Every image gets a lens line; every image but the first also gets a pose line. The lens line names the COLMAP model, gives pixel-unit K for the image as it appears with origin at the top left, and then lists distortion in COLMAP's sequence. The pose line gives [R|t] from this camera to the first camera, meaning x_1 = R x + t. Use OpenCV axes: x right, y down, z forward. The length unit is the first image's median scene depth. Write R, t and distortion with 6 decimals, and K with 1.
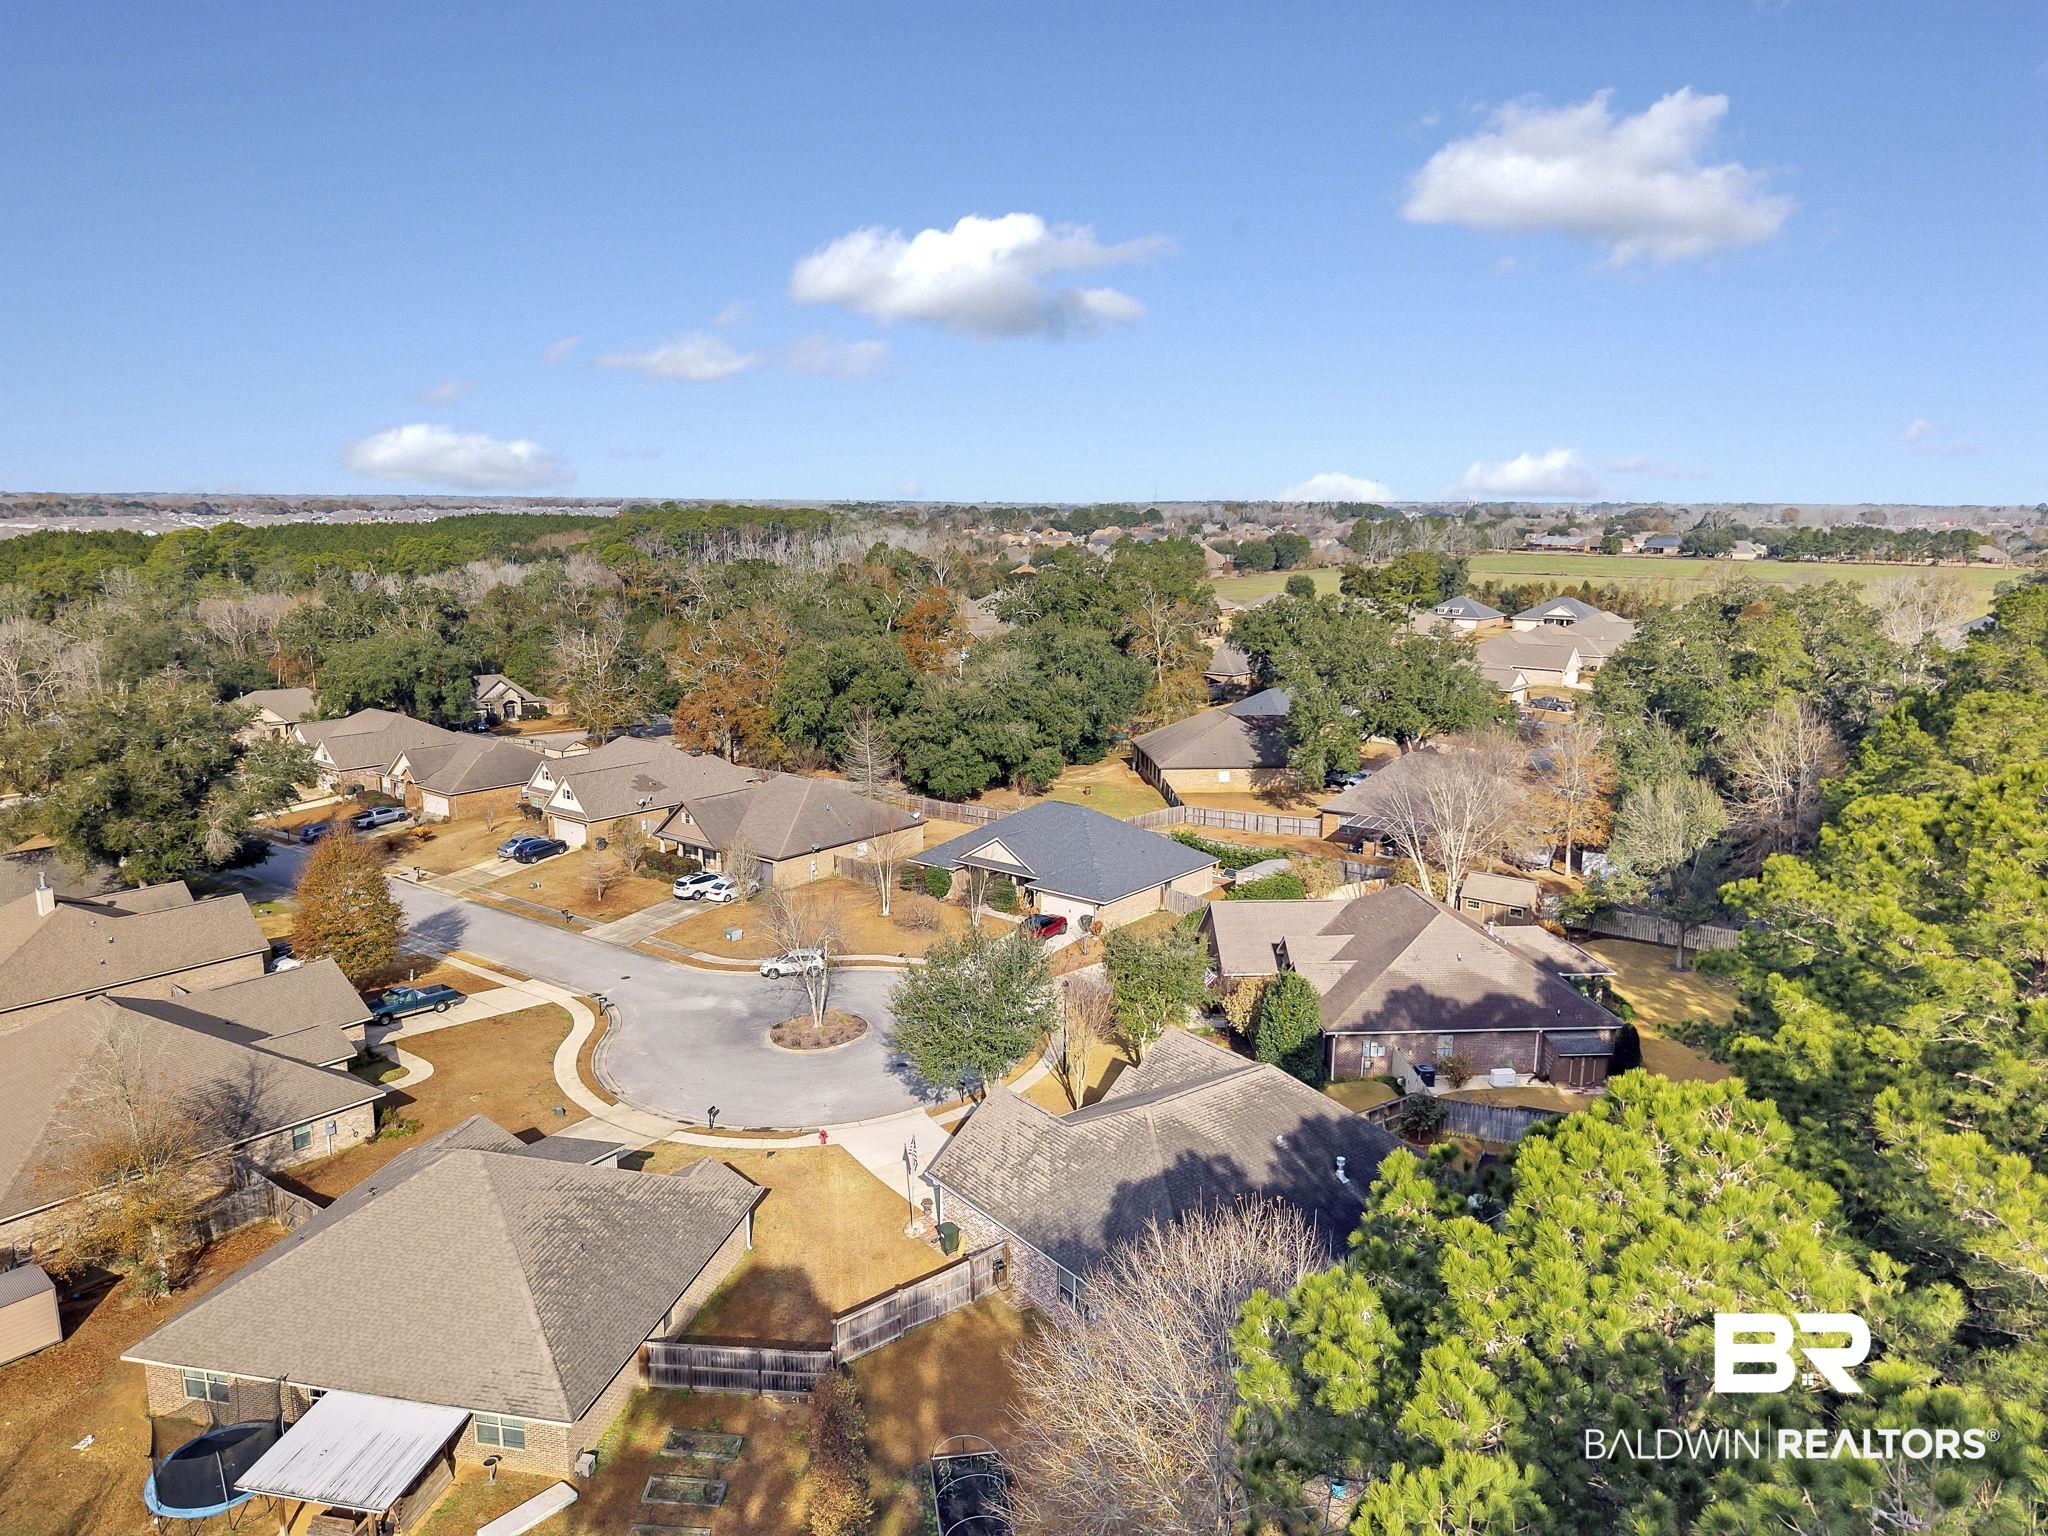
lens RADIAL K [[1390.8, 0, 1021.3], [0, 1390.8, 757.6], [0, 0, 1]] dist [0.031156, -0.032628]
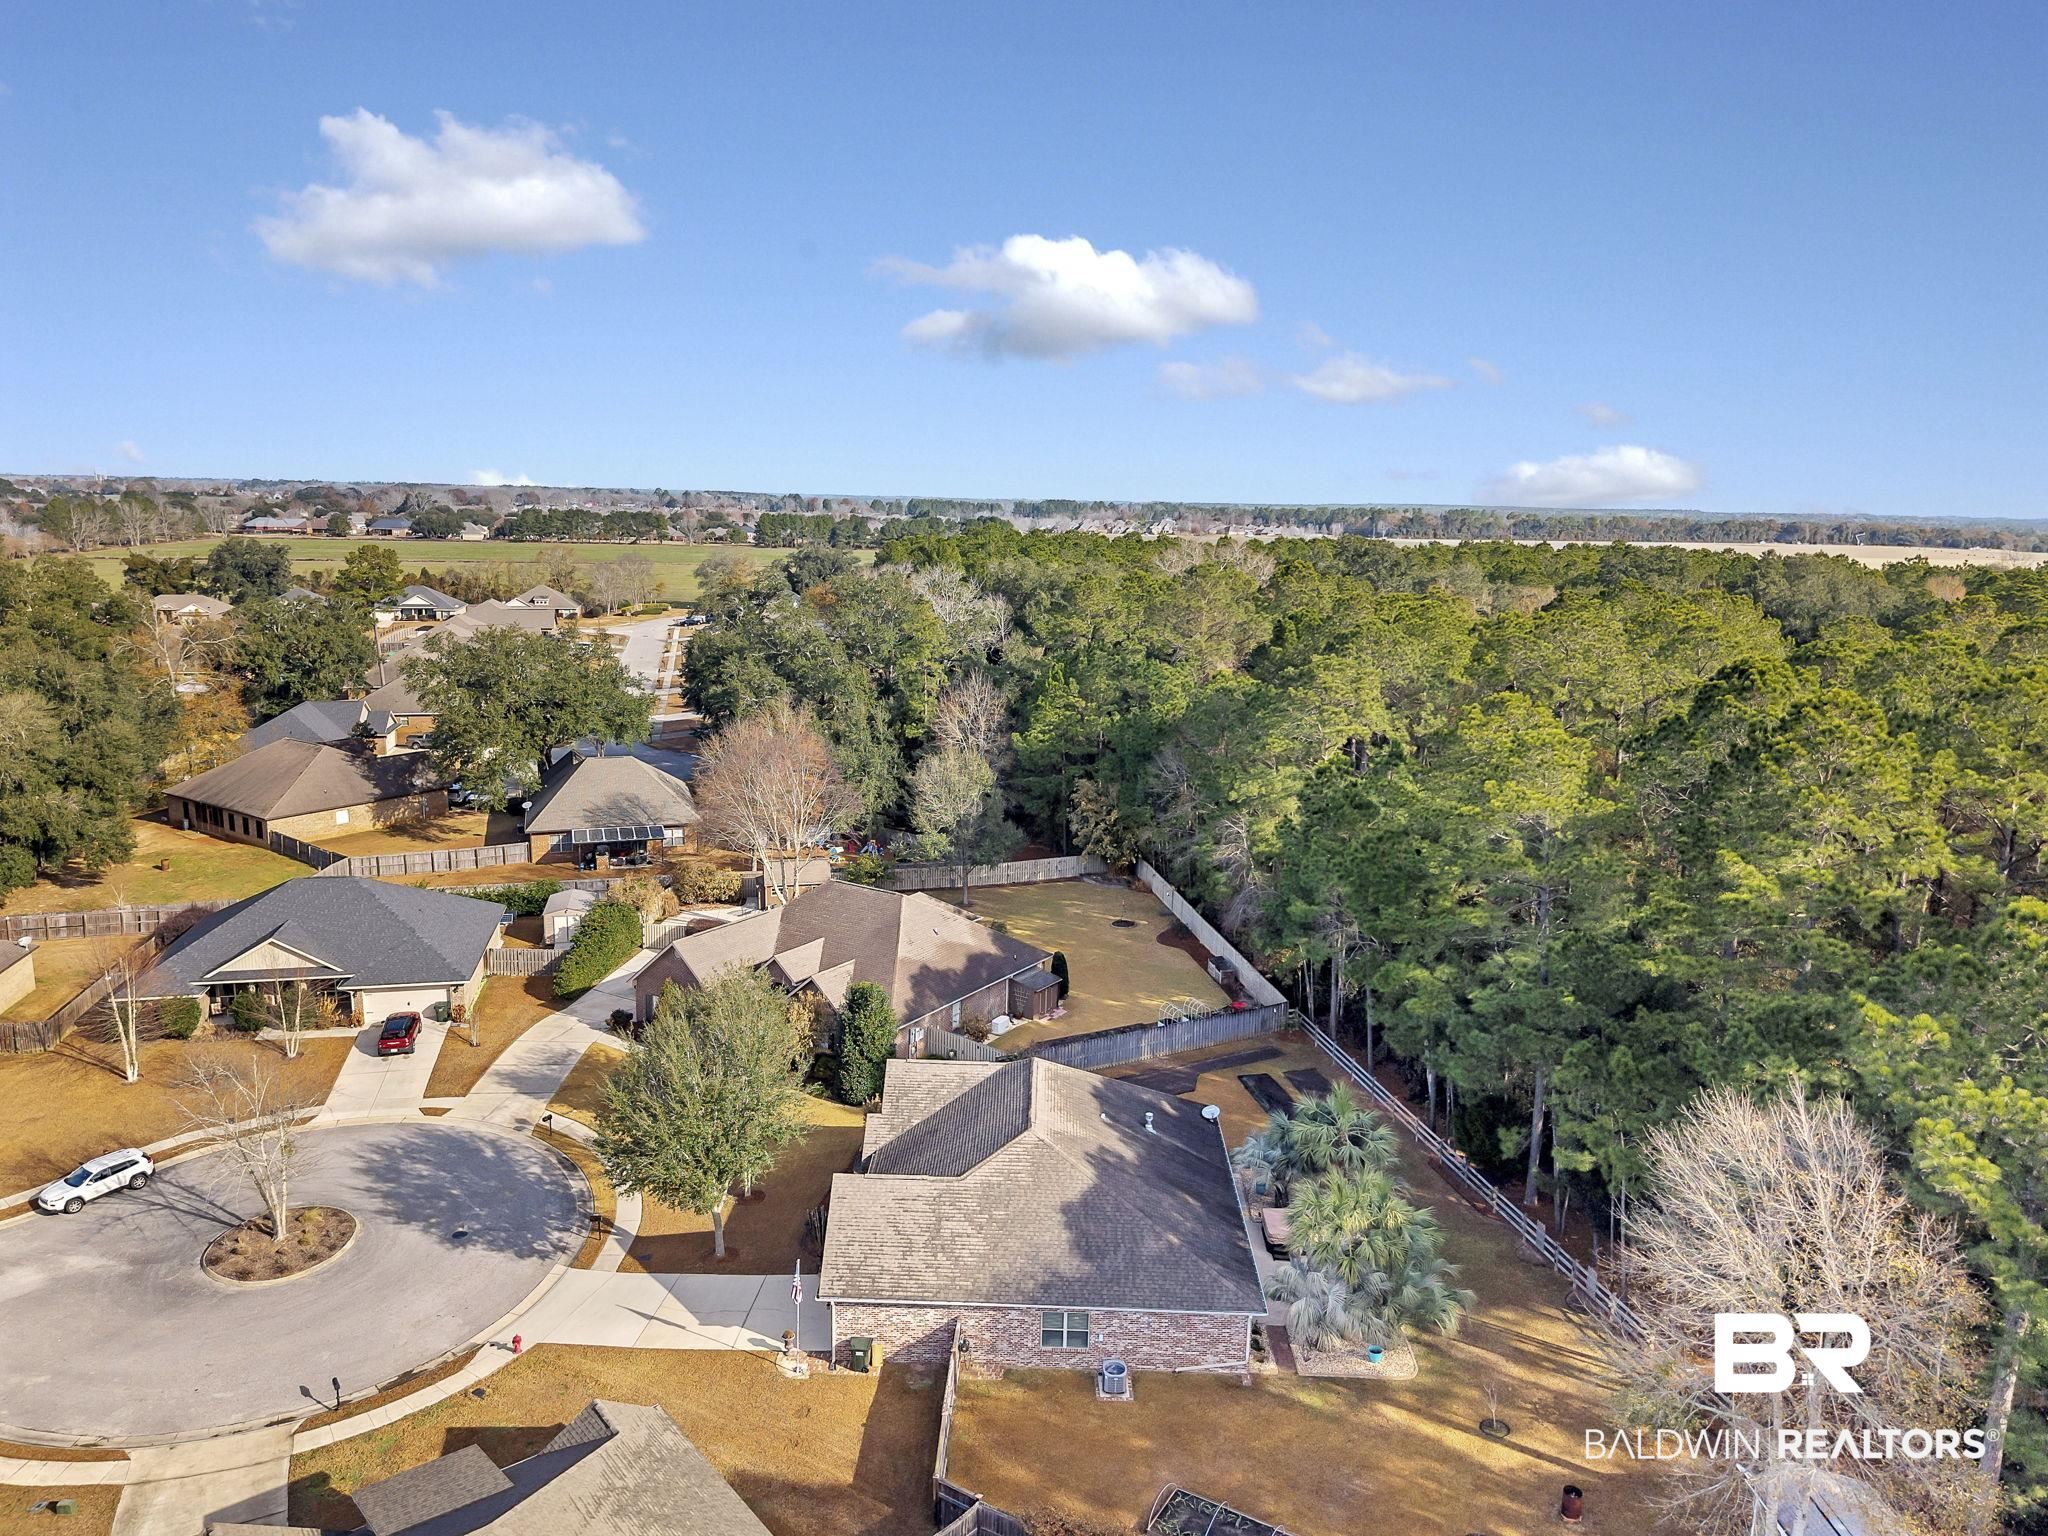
lens RADIAL K [[1390.8, 0, 1031.8], [0, 1390.8, 772.3], [0, 0, 1]] dist [0.031156, -0.032628]
pose [[0.628787, -0.143341, 0.764251, -0.276843], [0.124424, 0.988745, 0.083076, -0.037021], [-0.767558, 0.042854, 0.639546, 0.151952]]
